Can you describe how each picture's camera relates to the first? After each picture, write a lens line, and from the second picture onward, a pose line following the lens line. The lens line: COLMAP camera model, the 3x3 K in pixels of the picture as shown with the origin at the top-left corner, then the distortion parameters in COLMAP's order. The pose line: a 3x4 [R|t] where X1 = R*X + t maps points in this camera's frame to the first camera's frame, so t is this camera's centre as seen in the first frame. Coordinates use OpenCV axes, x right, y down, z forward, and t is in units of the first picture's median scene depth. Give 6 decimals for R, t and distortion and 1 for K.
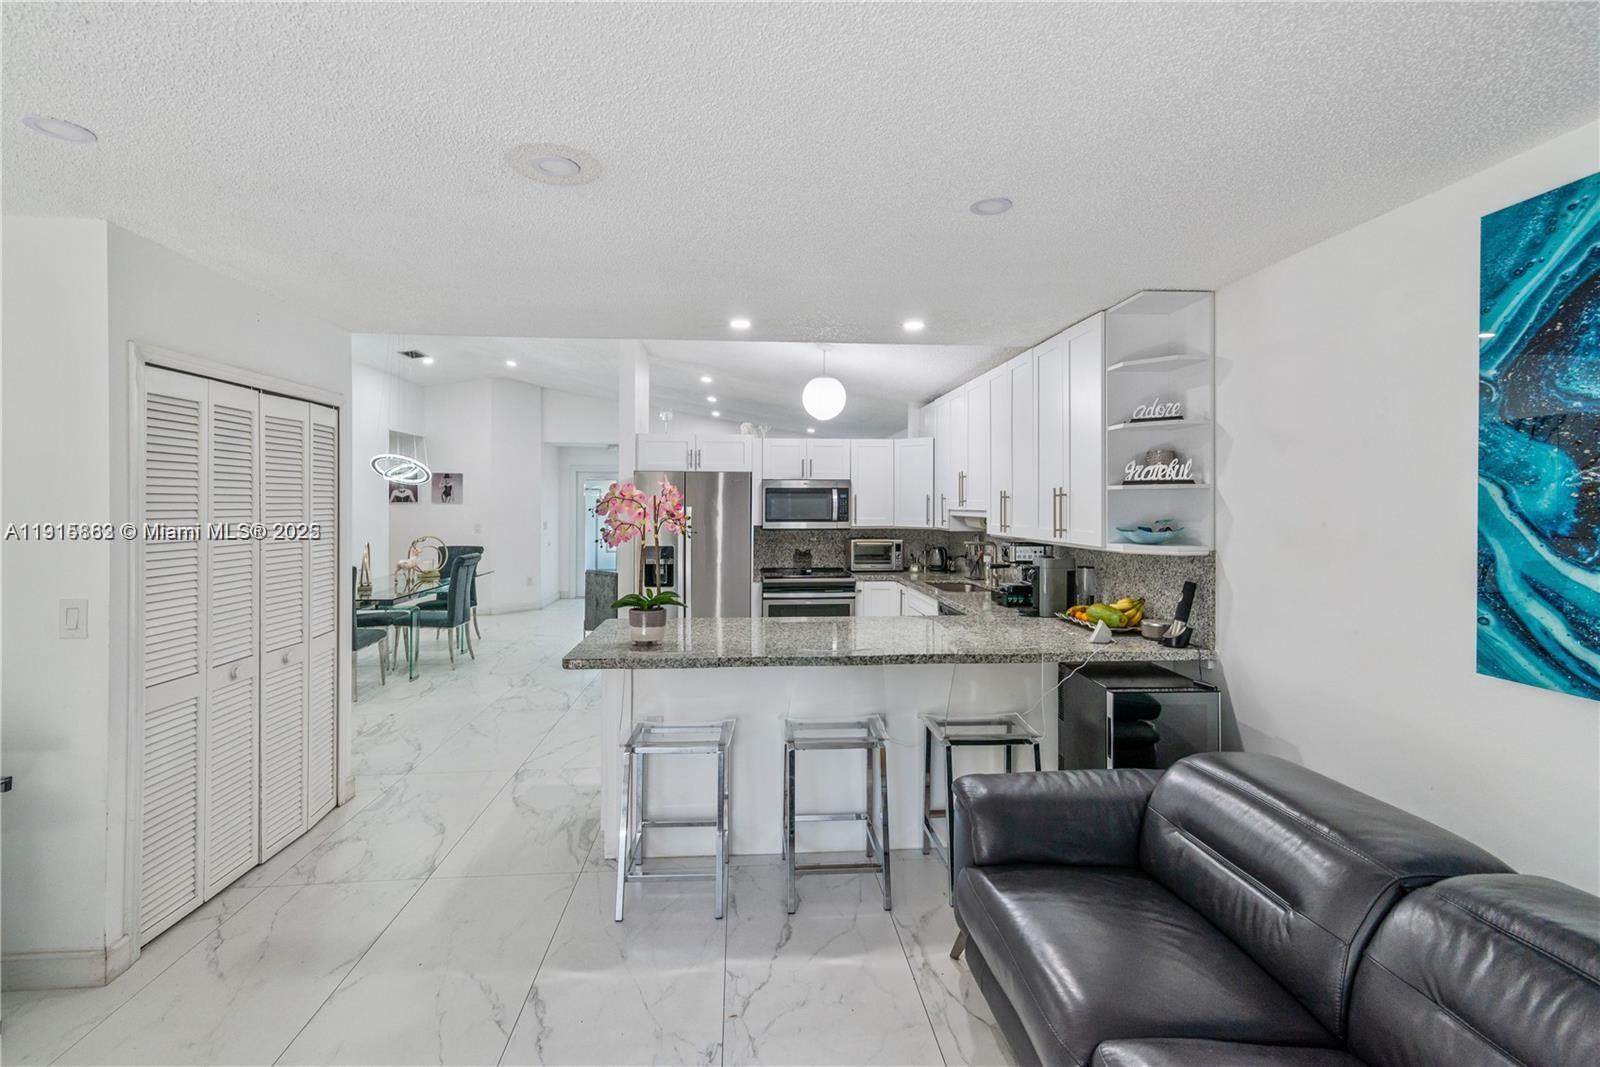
lens RADIAL K [[740.9, 0, 796.4], [0, 740.9, 505.2], [0, 0, 1]] dist [-0.000870, -0.000055]
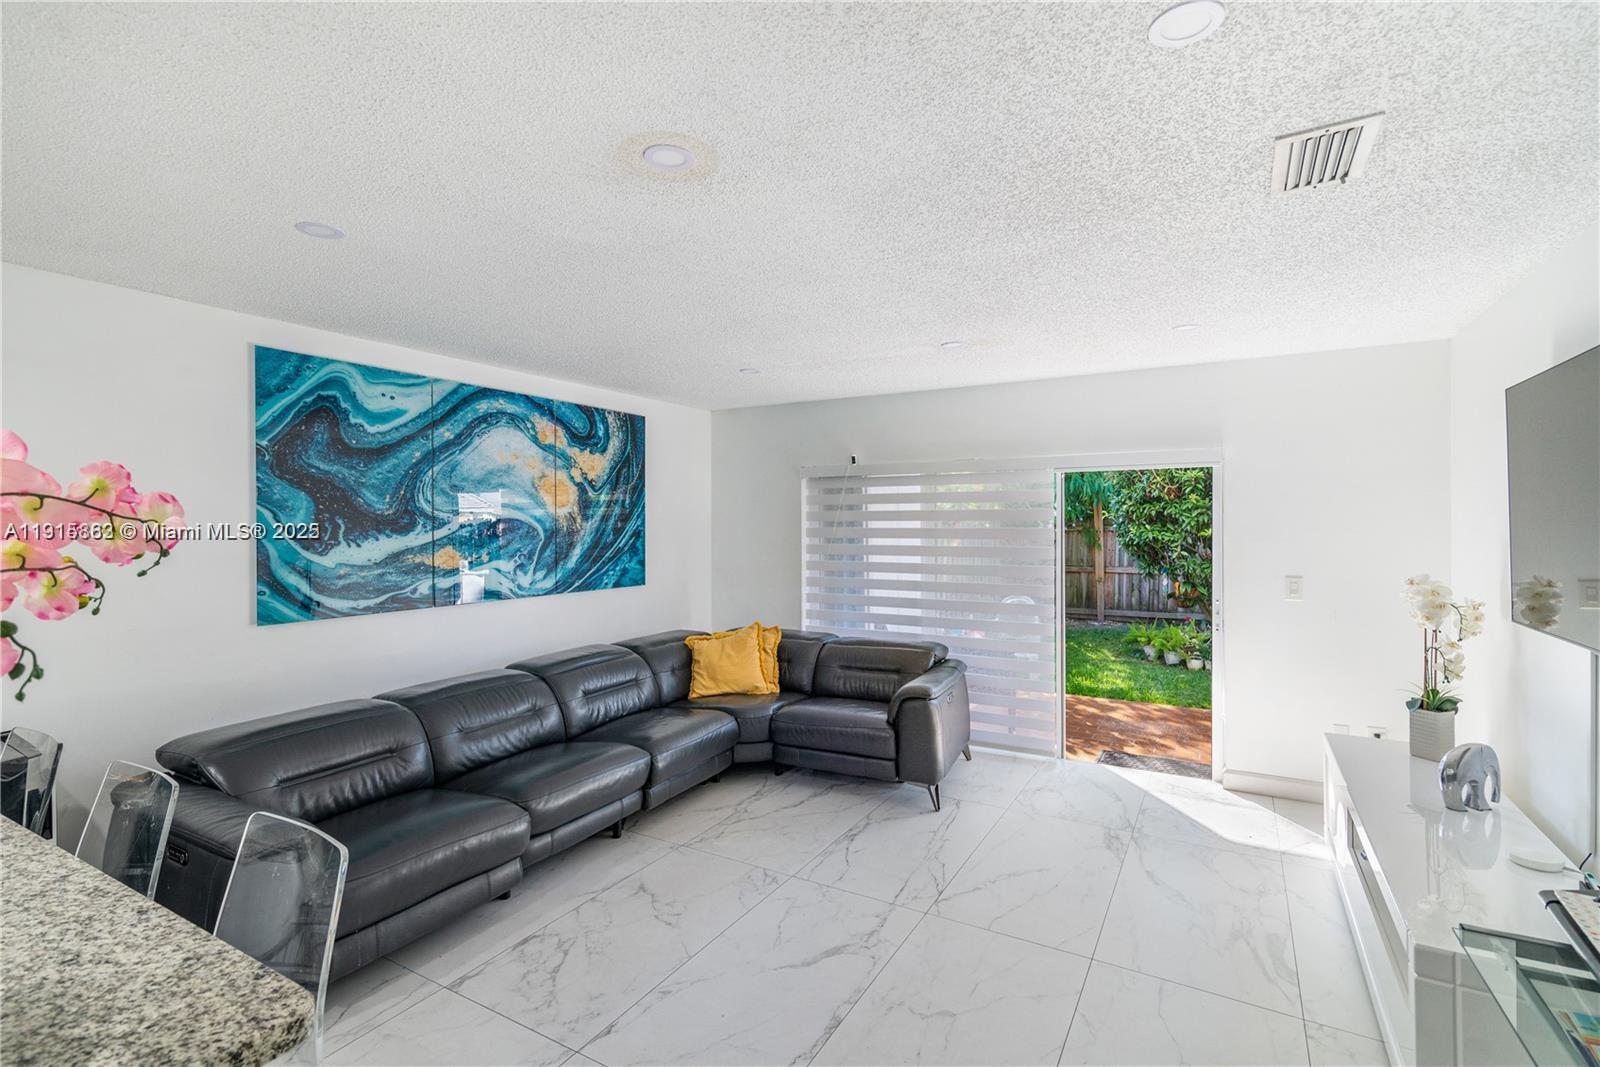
lens RADIAL K [[740.9, 0, 802.3], [0, 740.9, 523.1], [0, 0, 1]] dist [-0.000870, -0.000055]
pose [[-0.828729, -0.003969, 0.559635, -1.006108], [0.000321, 0.999971, 0.007567, -0.011234], [-0.559649, 0.006451, -0.828704, 1.722385]]
